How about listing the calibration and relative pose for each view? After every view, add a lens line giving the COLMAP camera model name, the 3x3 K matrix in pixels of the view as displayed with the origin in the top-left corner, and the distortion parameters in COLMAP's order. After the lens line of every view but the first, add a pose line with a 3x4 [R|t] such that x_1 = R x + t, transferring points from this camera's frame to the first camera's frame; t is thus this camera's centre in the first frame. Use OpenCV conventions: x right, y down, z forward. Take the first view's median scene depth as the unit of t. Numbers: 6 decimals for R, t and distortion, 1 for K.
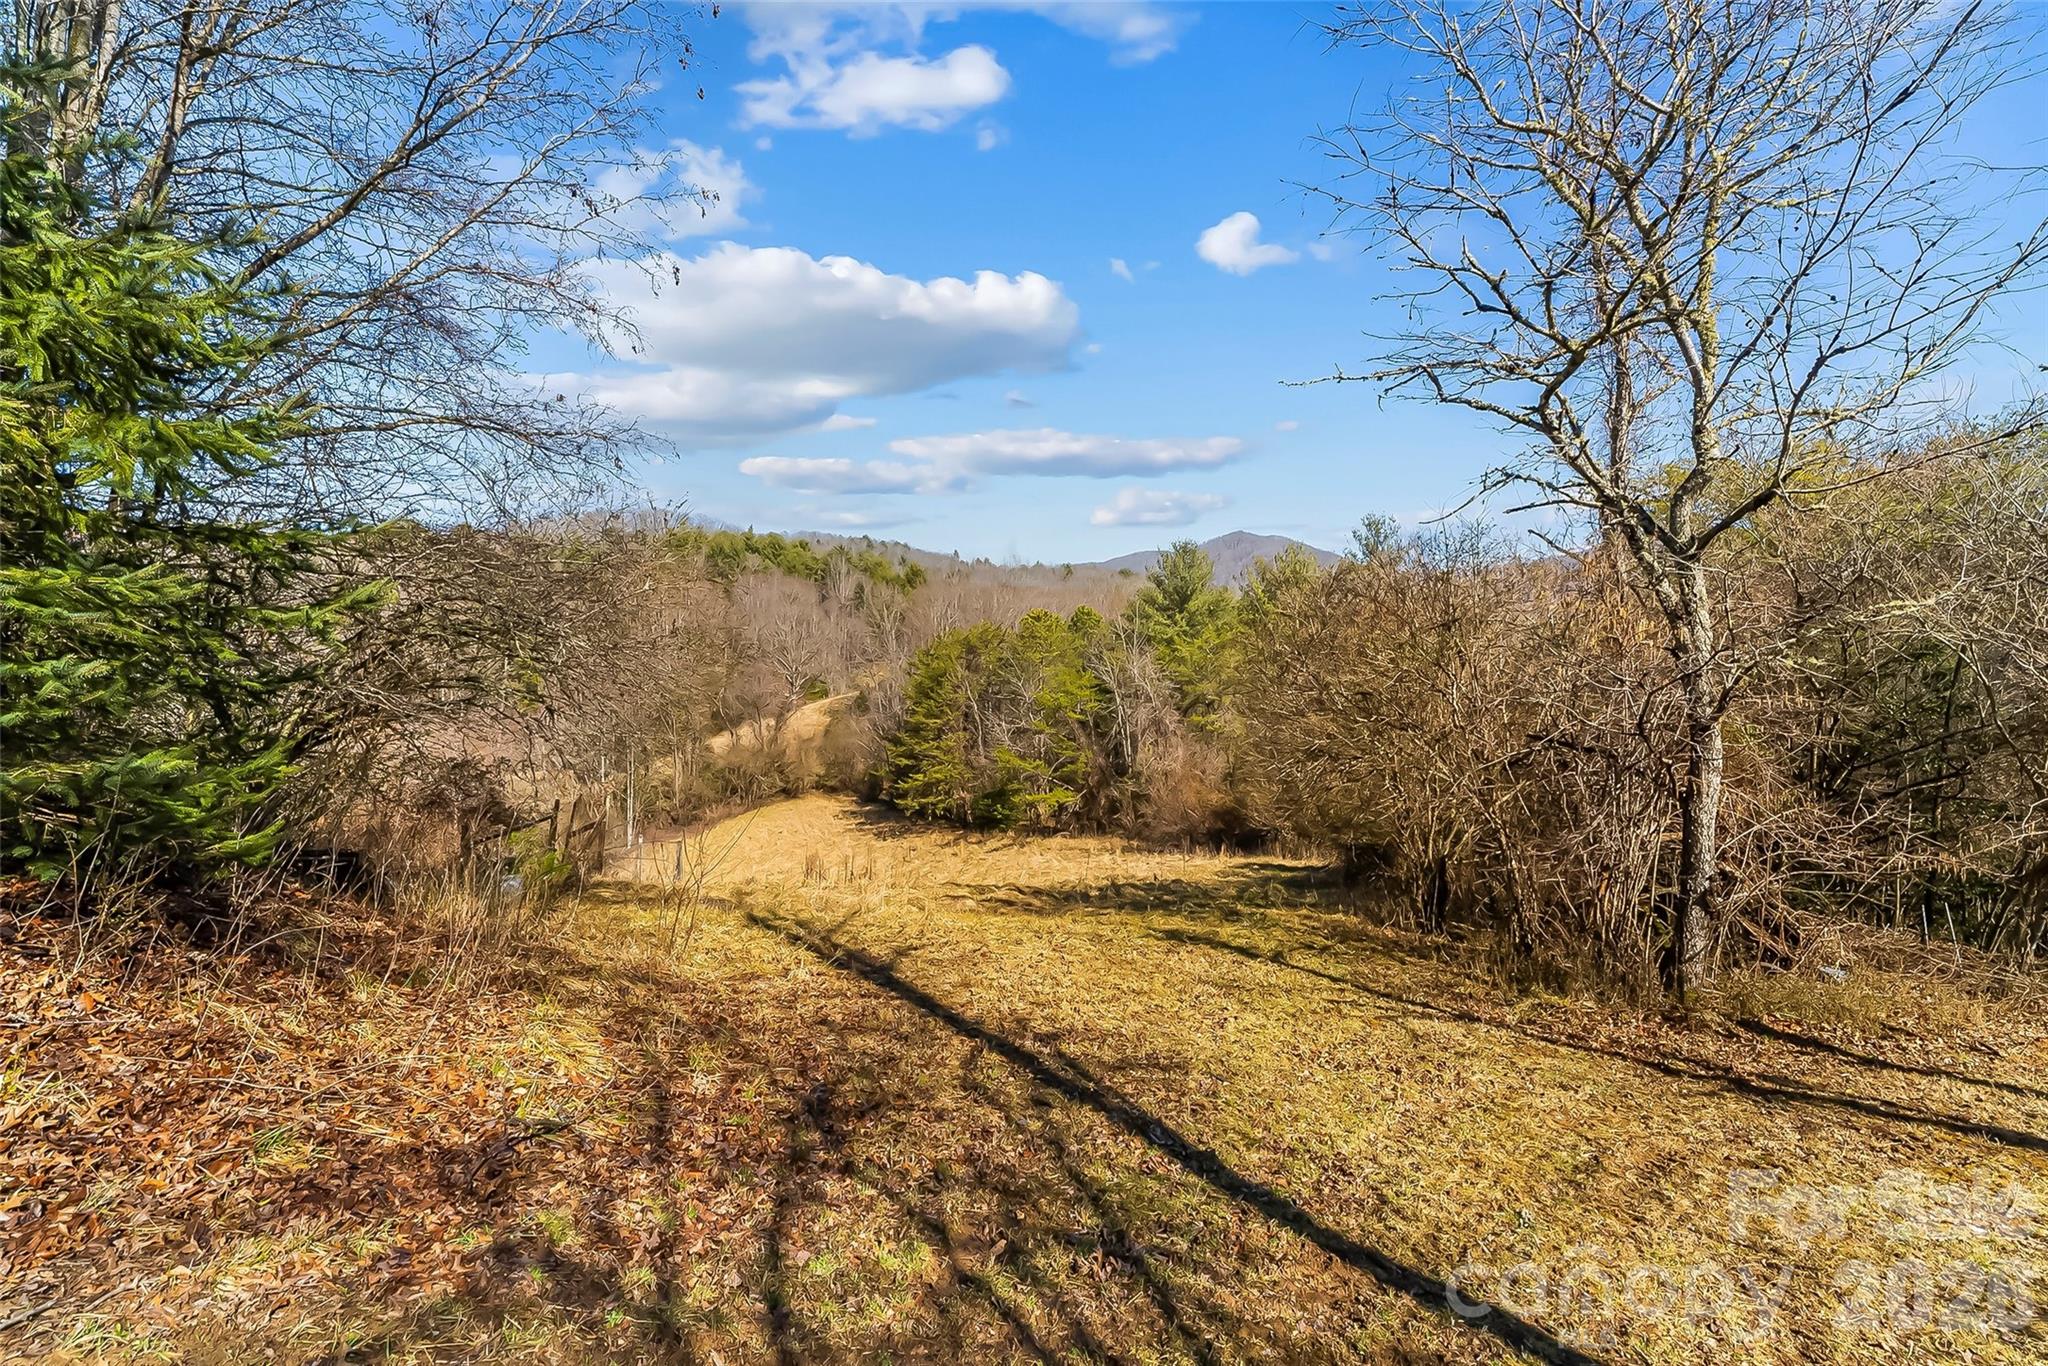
lens RADIAL K [[852.3, 0, 1048.8], [0, 852.3, 710.6], [0, 0, 1]] dist [0.000982, 0.000716]
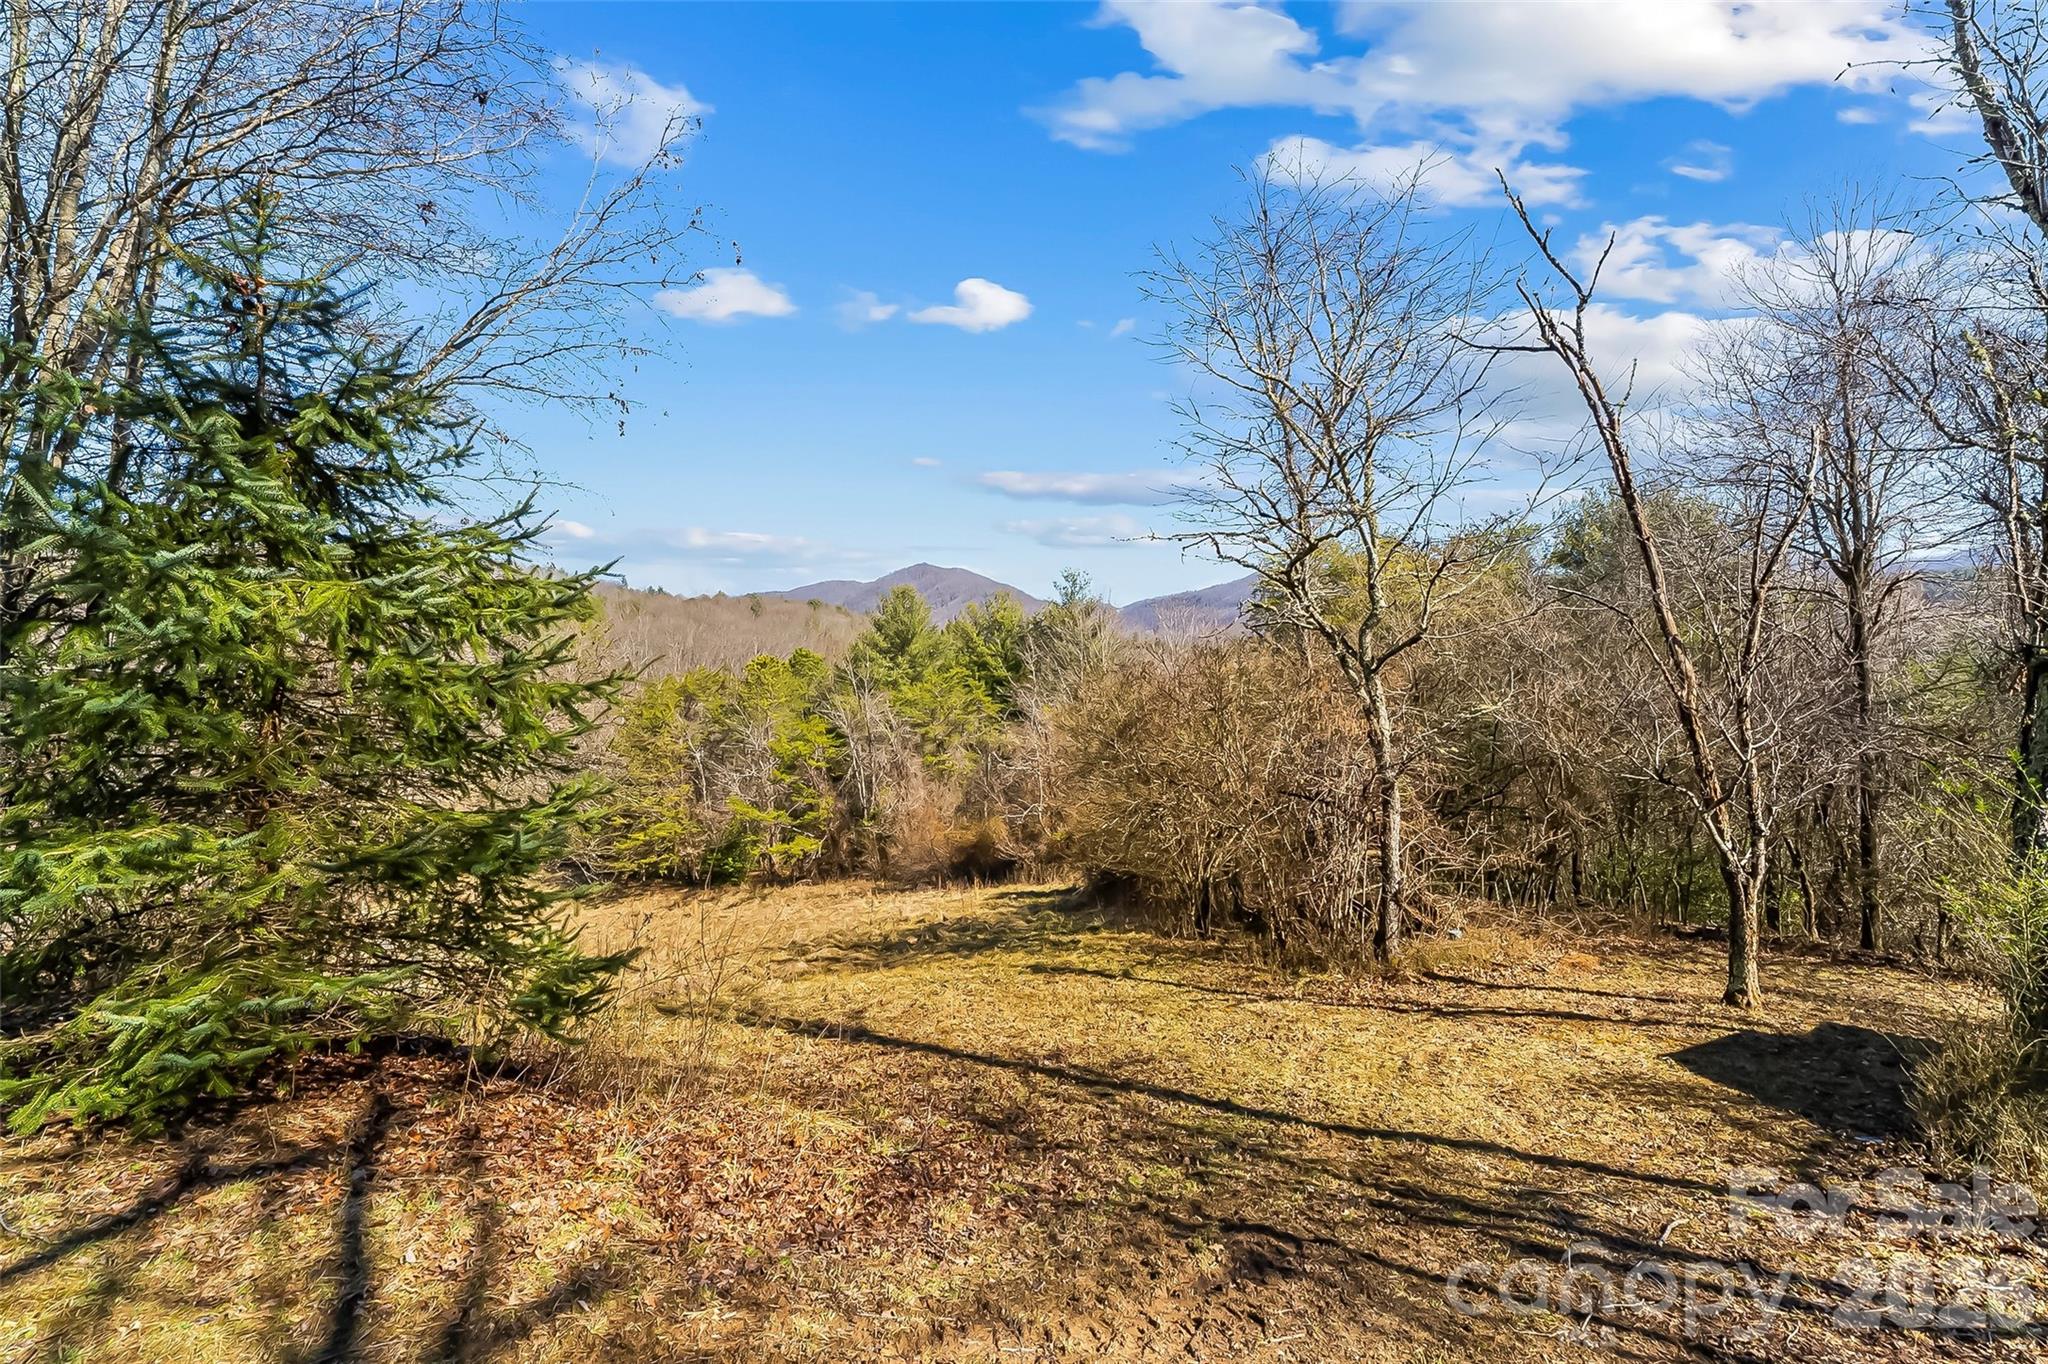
lens RADIAL K [[852.3, 0, 1048.8], [0, 852.3, 709.6], [0, 0, 1]] dist [0.000982, 0.000716]
pose [[0.933108, -0.032519, 0.358123, -0.099009], [0.043979, 0.998747, -0.023900, -0.029672], [-0.356897, 0.038051, 0.933369, -0.062420]]
